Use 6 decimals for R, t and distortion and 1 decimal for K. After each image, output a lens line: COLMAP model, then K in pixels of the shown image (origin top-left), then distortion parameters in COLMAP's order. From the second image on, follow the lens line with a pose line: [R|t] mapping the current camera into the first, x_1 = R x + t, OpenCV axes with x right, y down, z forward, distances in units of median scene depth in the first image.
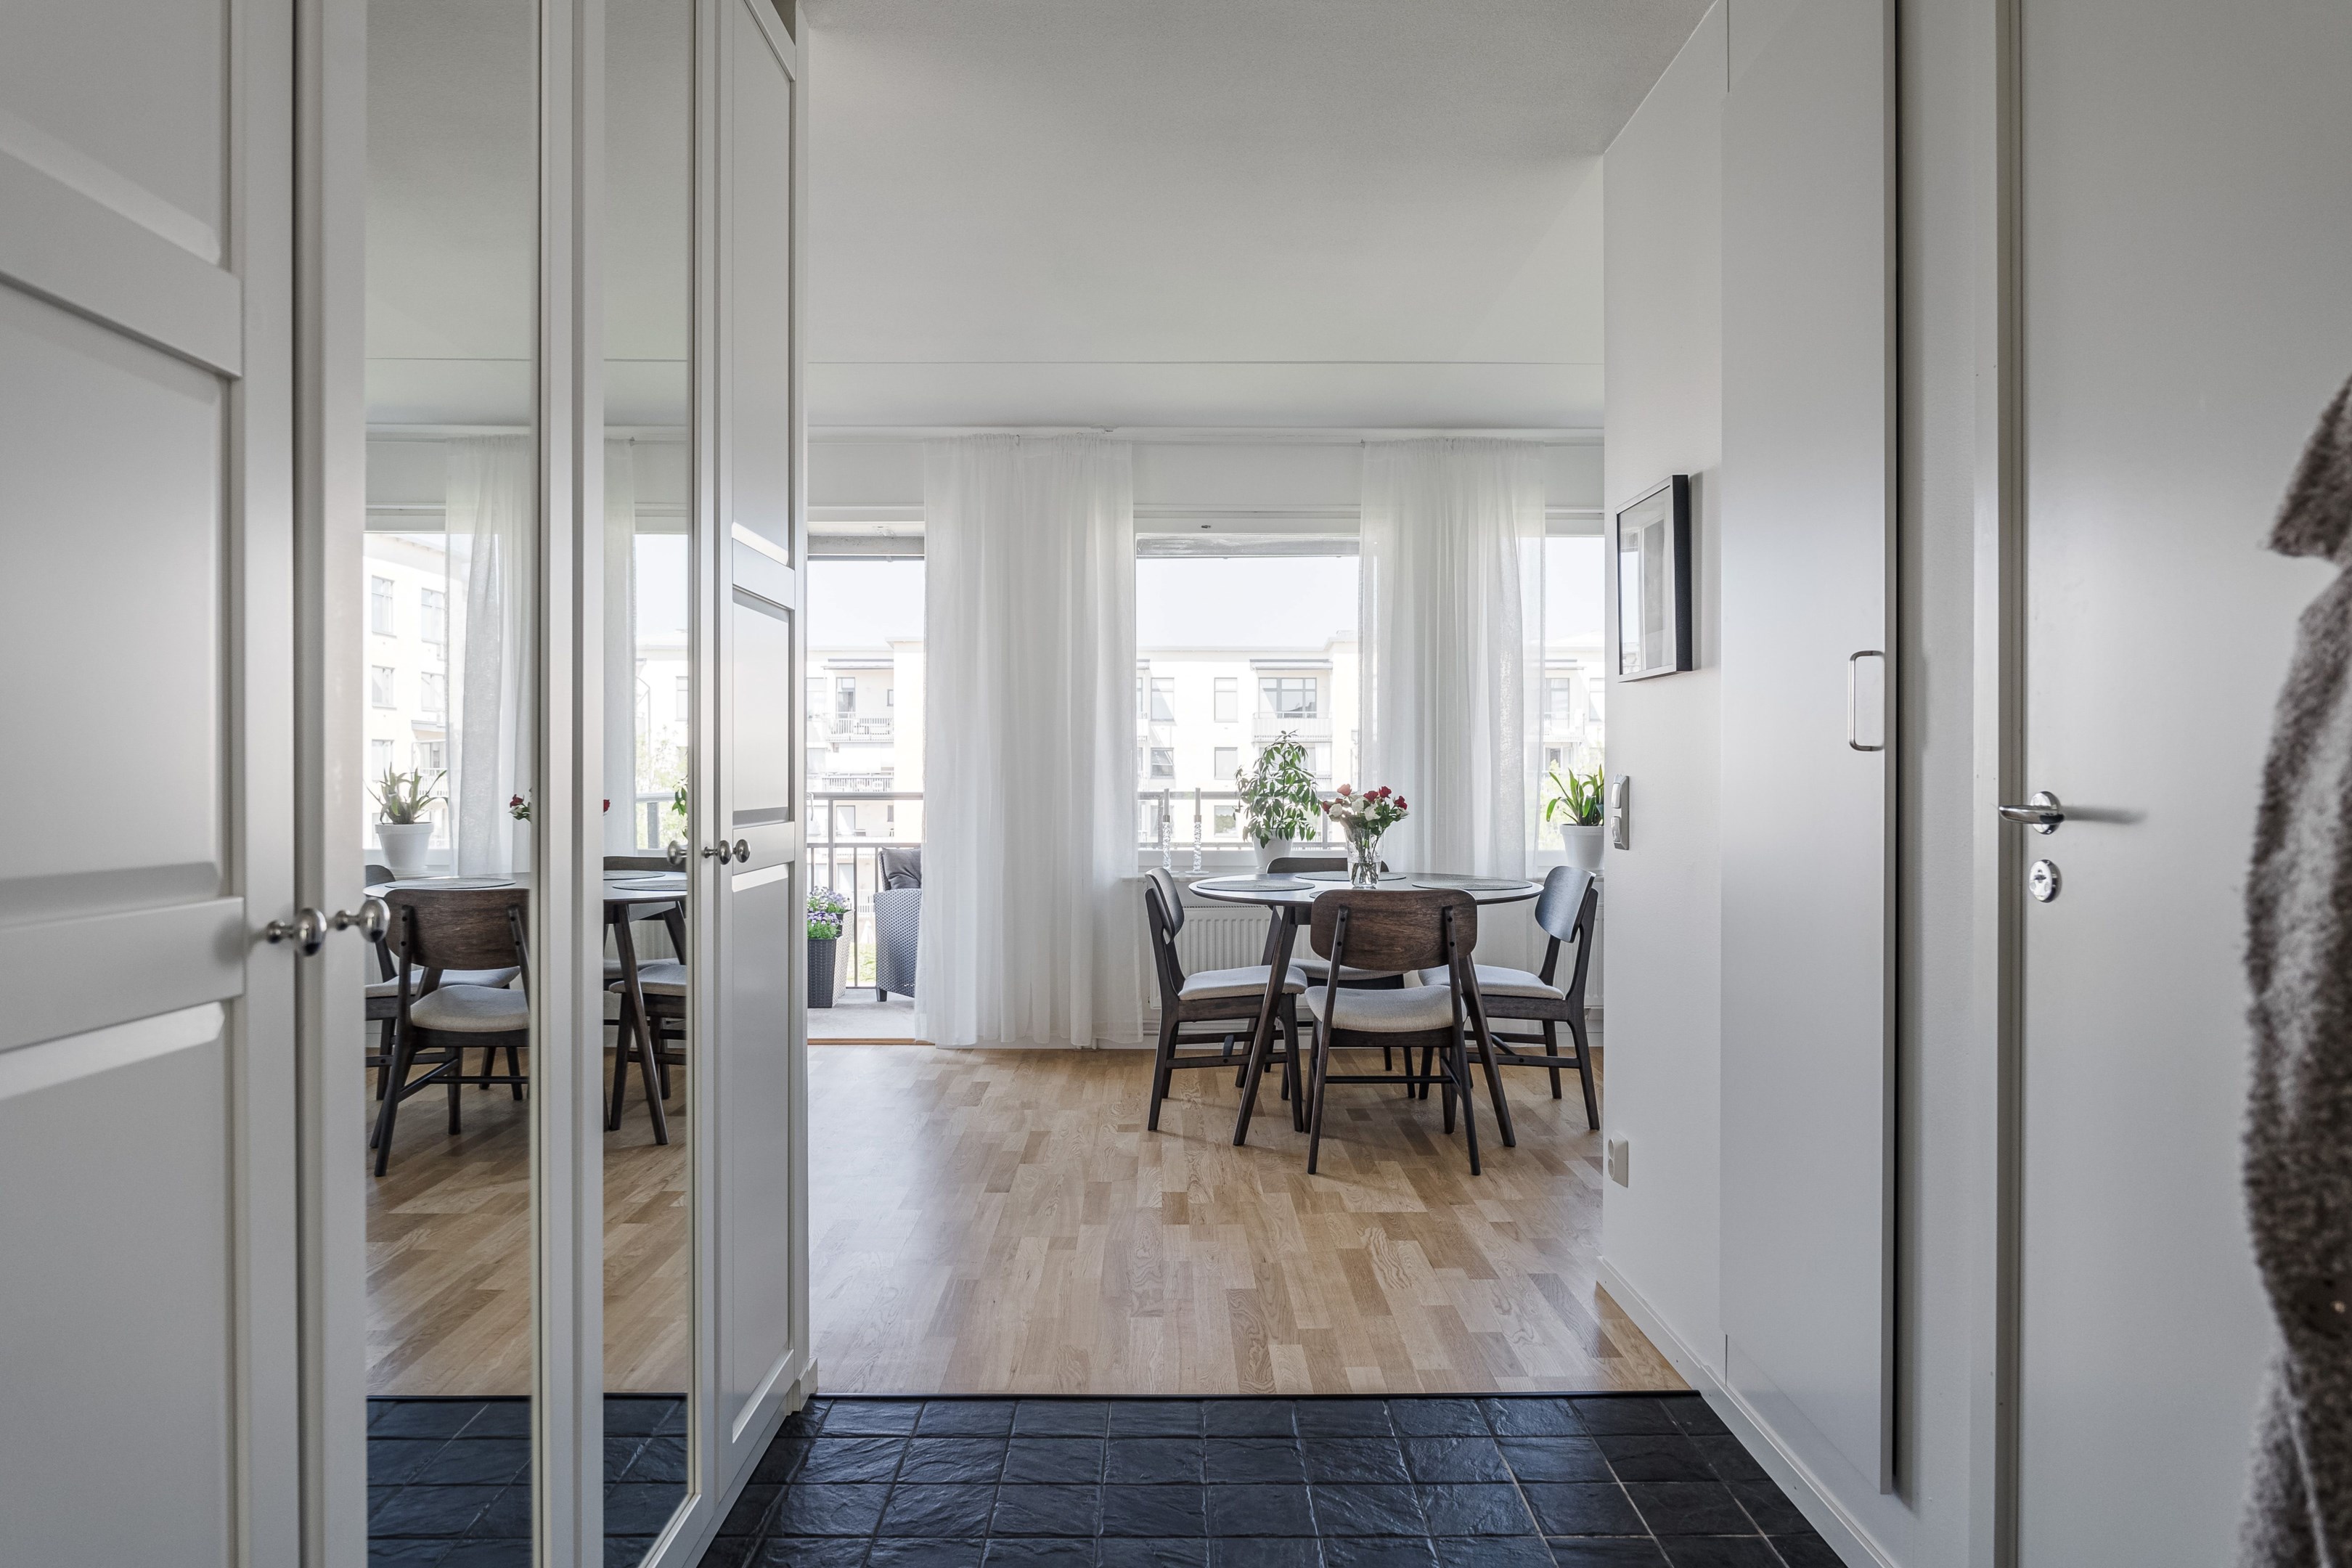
lens RADIAL K [[1580.4, 0, 1168.6], [0, 1580.4, 780.4], [0, 0, 1]] dist [0.003510, 0.000156]
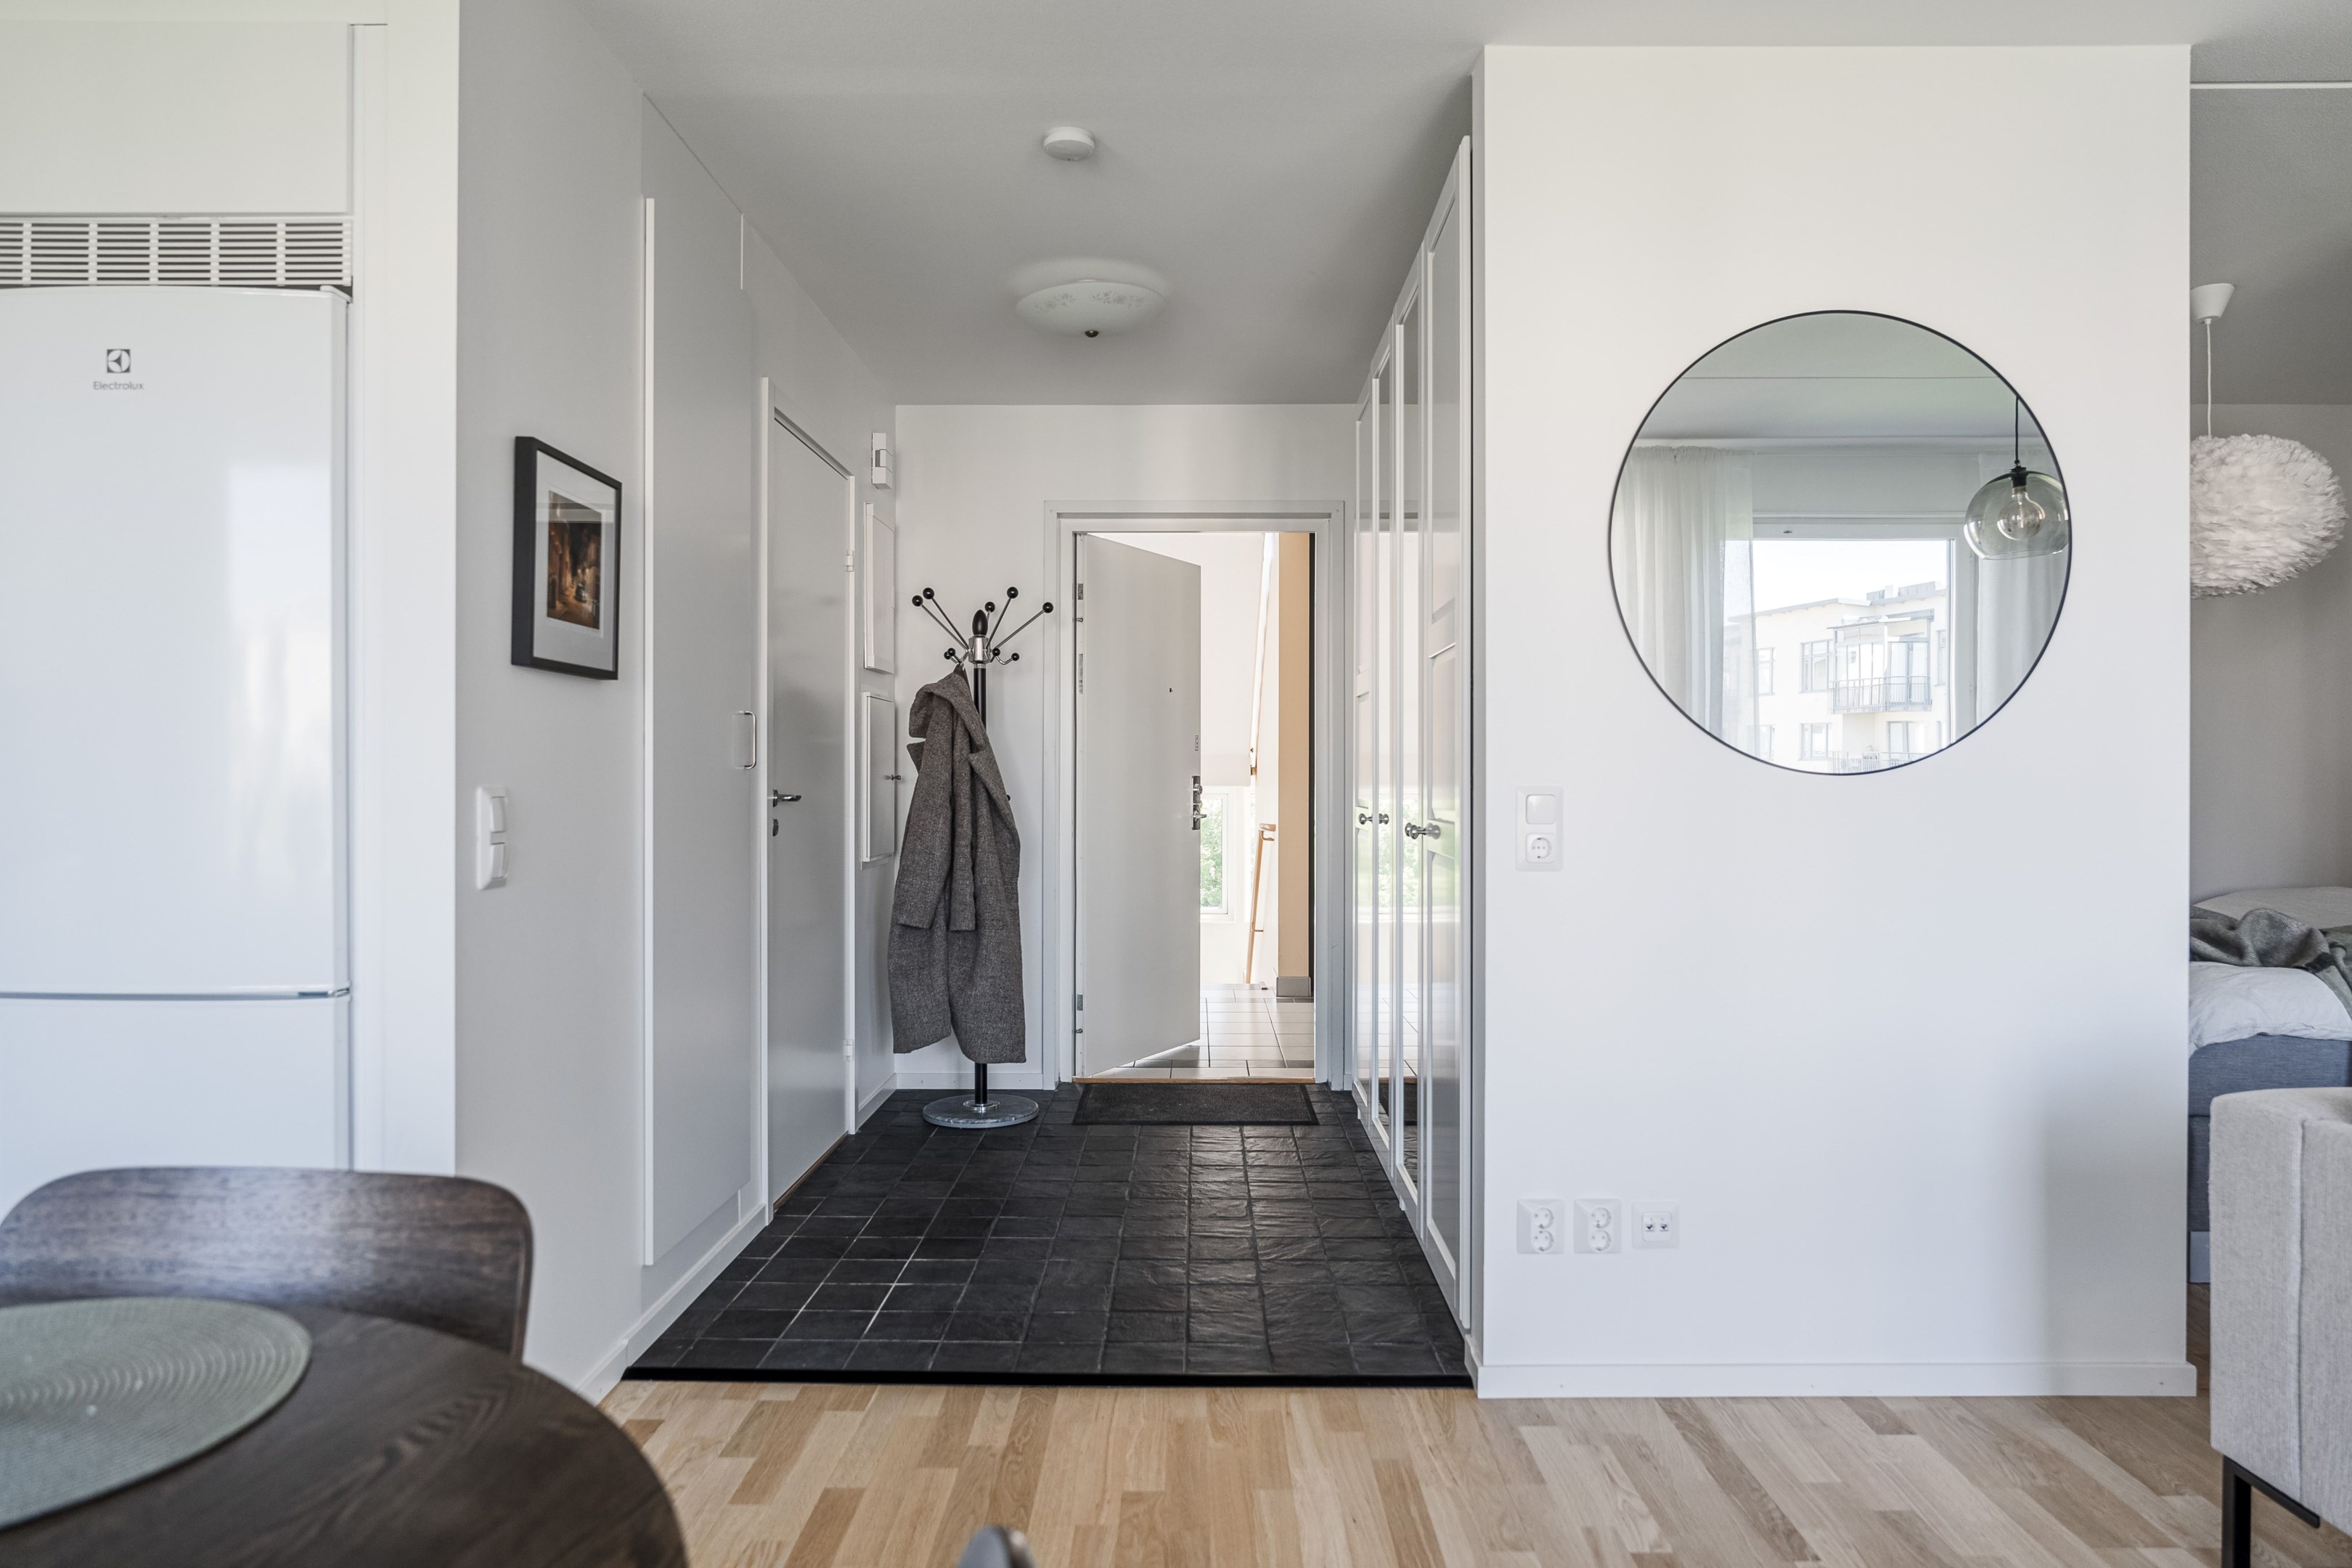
lens RADIAL K [[1430.1, 0, 1176.1], [0, 1430.1, 787.8], [0, 0, 1]] dist [-0.005537, -0.001311]
pose [[-0.999879, -0.006138, 0.014271, -0.039612], [-0.006195, 0.999973, -0.003964, -0.001302], [-0.014246, -0.004051, -0.999890, 1.787788]]
